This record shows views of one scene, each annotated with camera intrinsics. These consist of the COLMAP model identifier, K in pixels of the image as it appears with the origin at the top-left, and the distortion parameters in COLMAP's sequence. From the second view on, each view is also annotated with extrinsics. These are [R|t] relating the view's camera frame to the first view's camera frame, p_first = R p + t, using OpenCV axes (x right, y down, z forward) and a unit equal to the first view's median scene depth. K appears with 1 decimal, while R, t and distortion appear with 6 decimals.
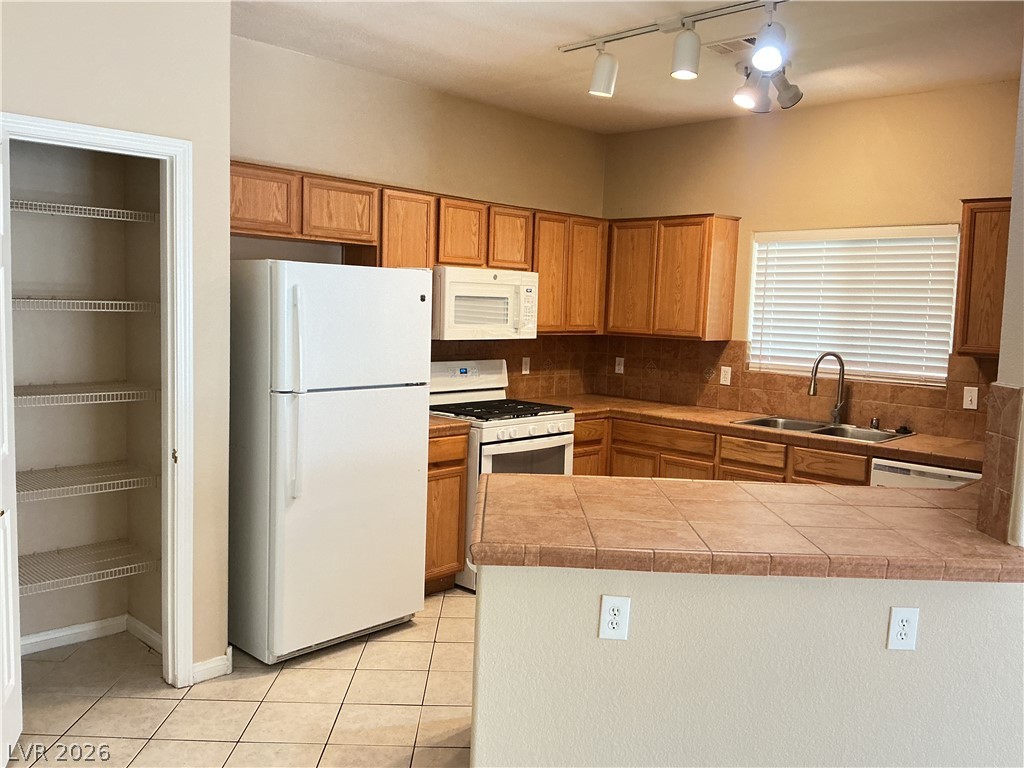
lens RADIAL K [[846.6, 0, 509.0], [0, 846.6, 380.9], [0, 0, 1]] dist [0.145248, -0.285481]
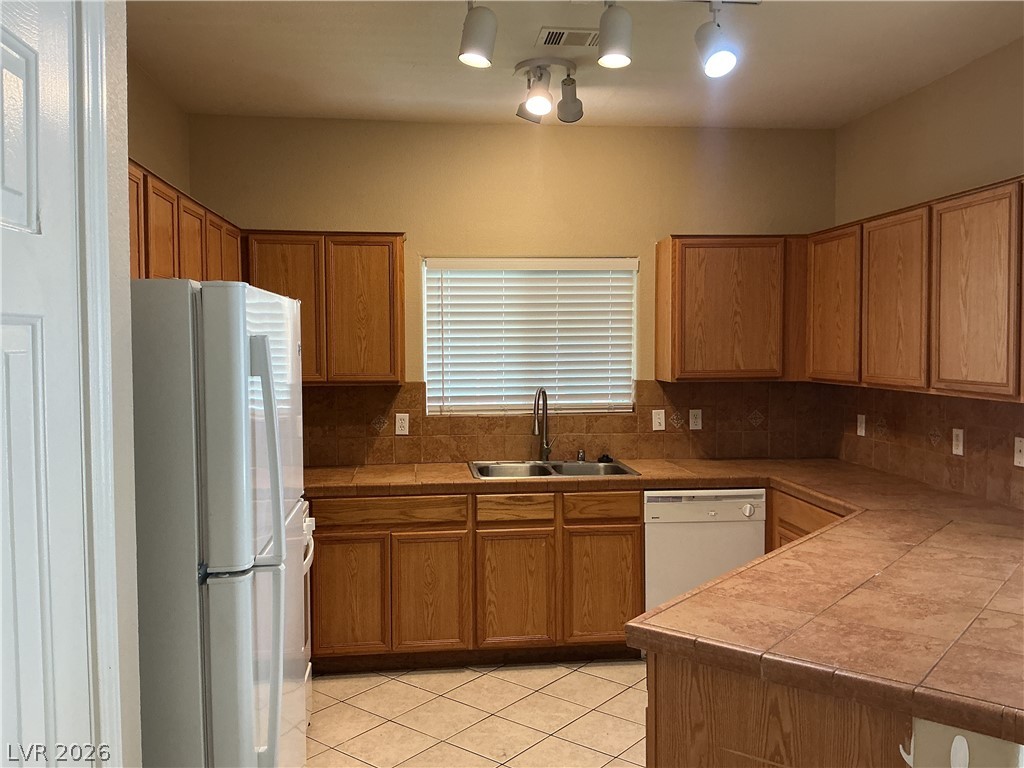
lens RADIAL K [[846.6, 0, 509.0], [0, 846.6, 380.9], [0, 0, 1]] dist [0.145248, -0.285481]
pose [[0.638450, -0.070824, 0.766398, -0.370284], [0.097088, 0.995214, 0.011089, -0.055287], [-0.763515, 0.067328, 0.642271, 0.430783]]
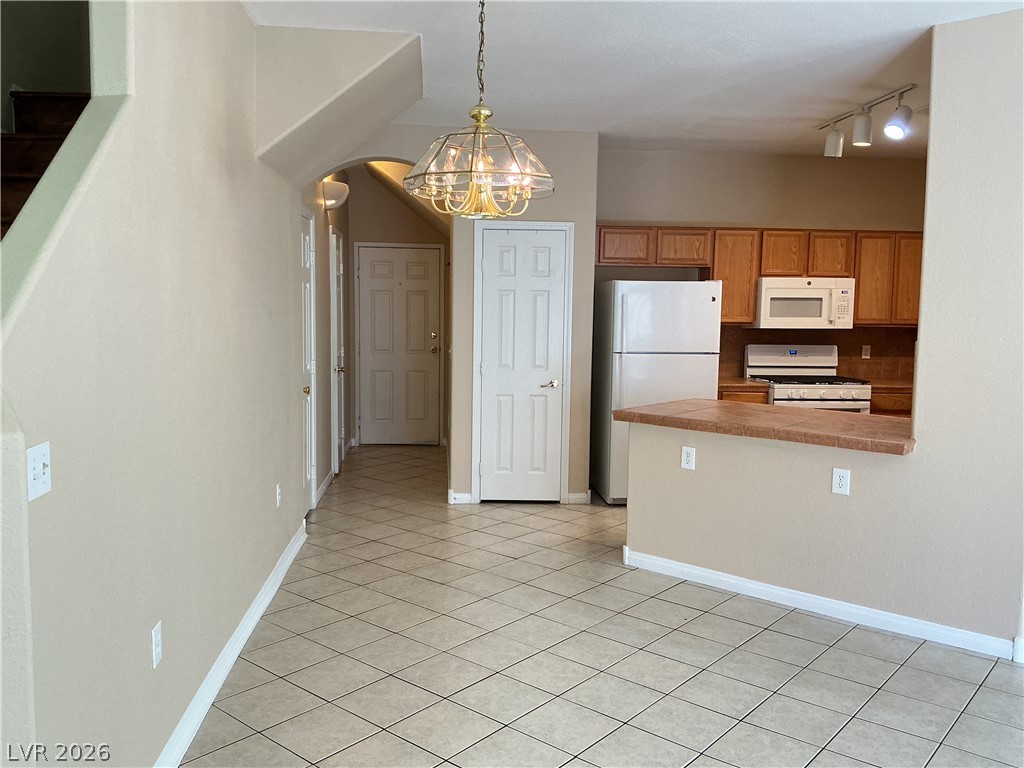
lens RADIAL K [[846.6, 0, 509.0], [0, 846.6, 380.9], [0, 0, 1]] dist [0.145248, -0.285481]
pose [[0.755537, 0.038326, -0.653984, 0.536285], [-0.049832, 0.998757, 0.000960, 0.059236], [0.653208, 0.031864, 0.756508, -0.370775]]
